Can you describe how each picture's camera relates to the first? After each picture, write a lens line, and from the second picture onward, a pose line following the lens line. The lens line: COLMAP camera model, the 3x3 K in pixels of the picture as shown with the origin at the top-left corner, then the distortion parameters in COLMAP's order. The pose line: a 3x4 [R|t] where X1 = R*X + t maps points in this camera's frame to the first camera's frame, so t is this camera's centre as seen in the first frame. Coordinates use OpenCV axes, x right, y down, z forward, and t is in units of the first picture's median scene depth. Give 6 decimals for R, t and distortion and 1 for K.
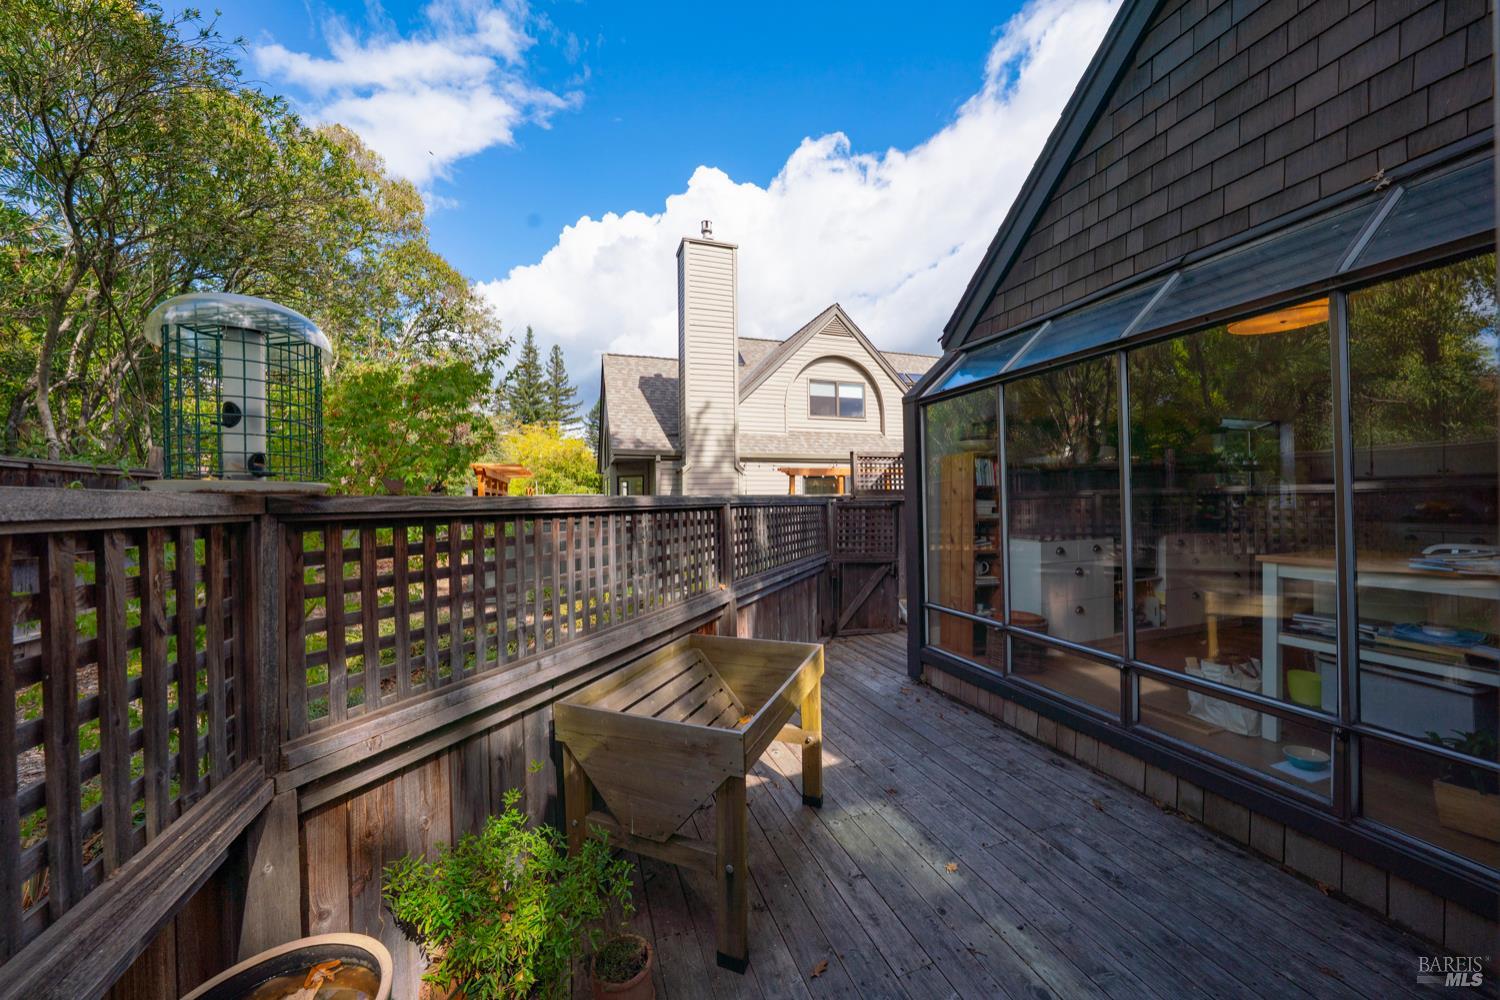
lens RADIAL K [[516.6, 0, 747.3], [0, 516.6, 499.2], [0, 0, 1]] dist [-0.009267, -0.000052]
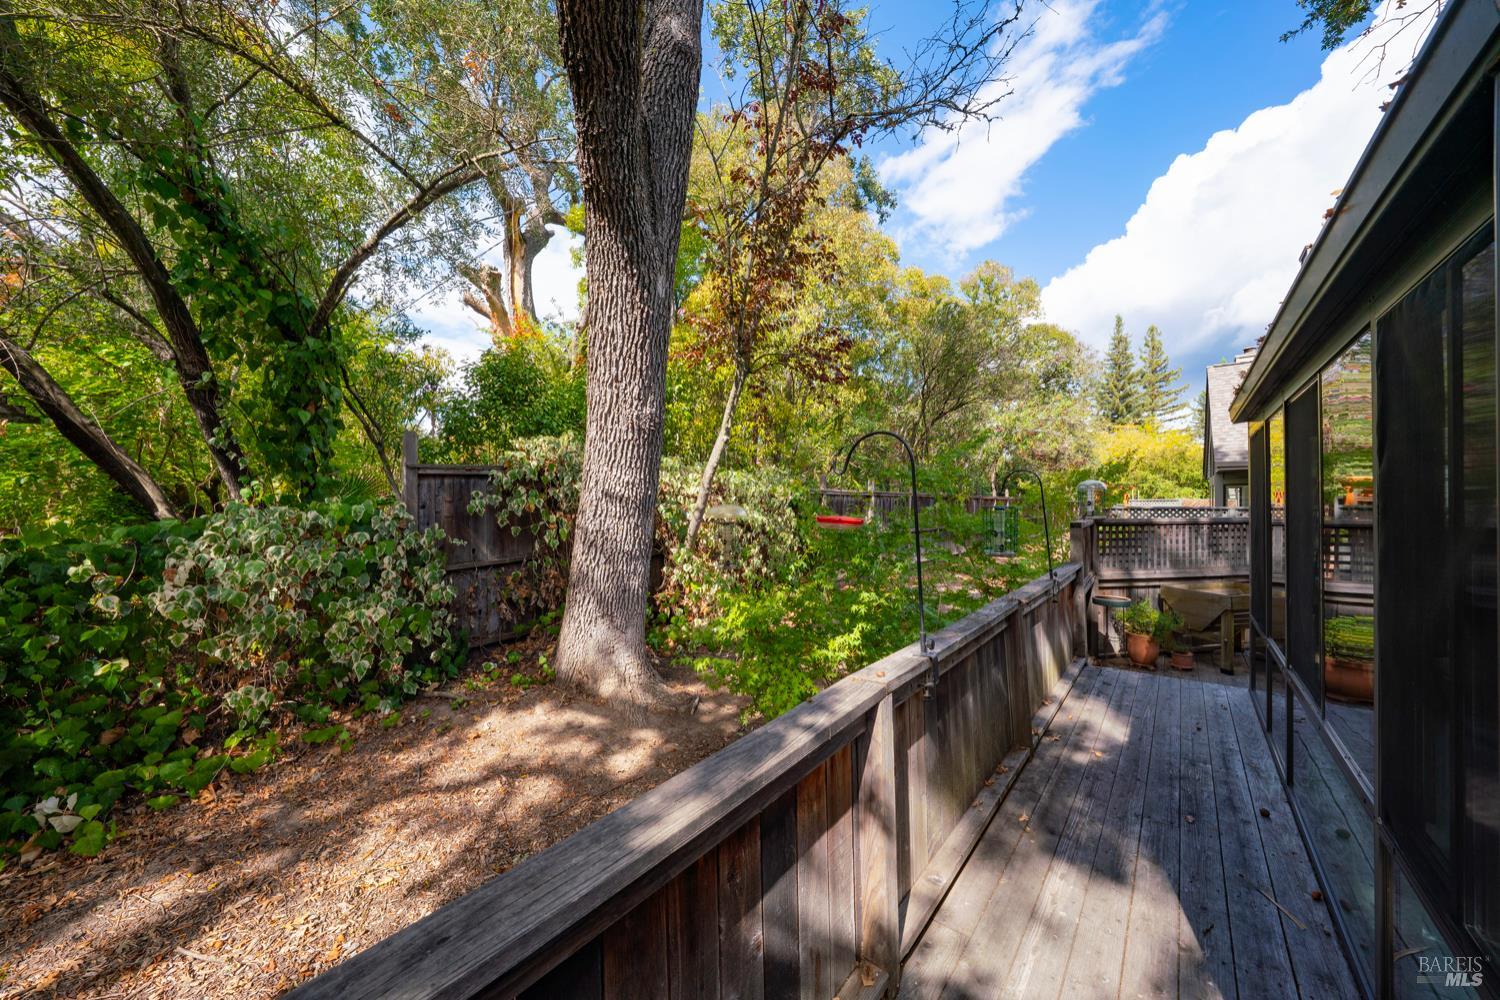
lens RADIAL K [[516.6, 0, 744.0], [0, 516.6, 496.2], [0, 0, 1]] dist [-0.009267, -0.000052]
pose [[0.518952, 0.002926, -0.854799, 0.150994], [-0.002844, 0.999995, 0.001696, -0.021382], [0.854799, 0.001551, 0.518957, -0.428964]]
